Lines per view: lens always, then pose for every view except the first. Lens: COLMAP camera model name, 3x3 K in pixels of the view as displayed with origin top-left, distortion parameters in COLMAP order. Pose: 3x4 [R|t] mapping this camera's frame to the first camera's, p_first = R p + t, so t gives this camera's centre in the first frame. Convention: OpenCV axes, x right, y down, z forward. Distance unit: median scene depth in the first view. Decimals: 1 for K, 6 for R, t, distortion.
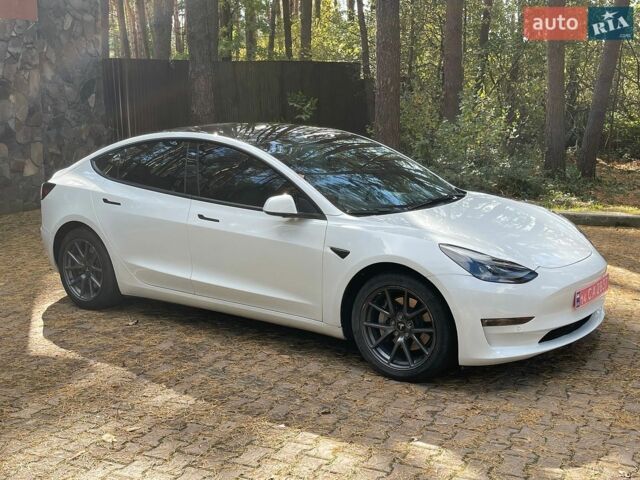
lens RADIAL K [[801.8, 0, 320.0], [0, 801.8, 240.0], [0, 0, 1]] dist [0.090775, -0.225430]
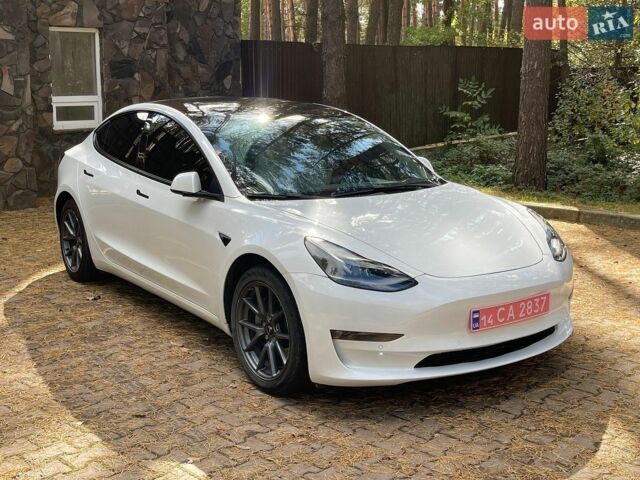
lens RADIAL K [[801.8, 0, 320.0], [0, 801.8, 240.0], [0, 0, 1]] dist [0.090775, -0.225430]
pose [[0.950303, 0.077849, -0.301436, 0.376479], [-0.075403, 0.996957, 0.019761, -0.008531], [0.302057, 0.003950, 0.953282, 0.180650]]
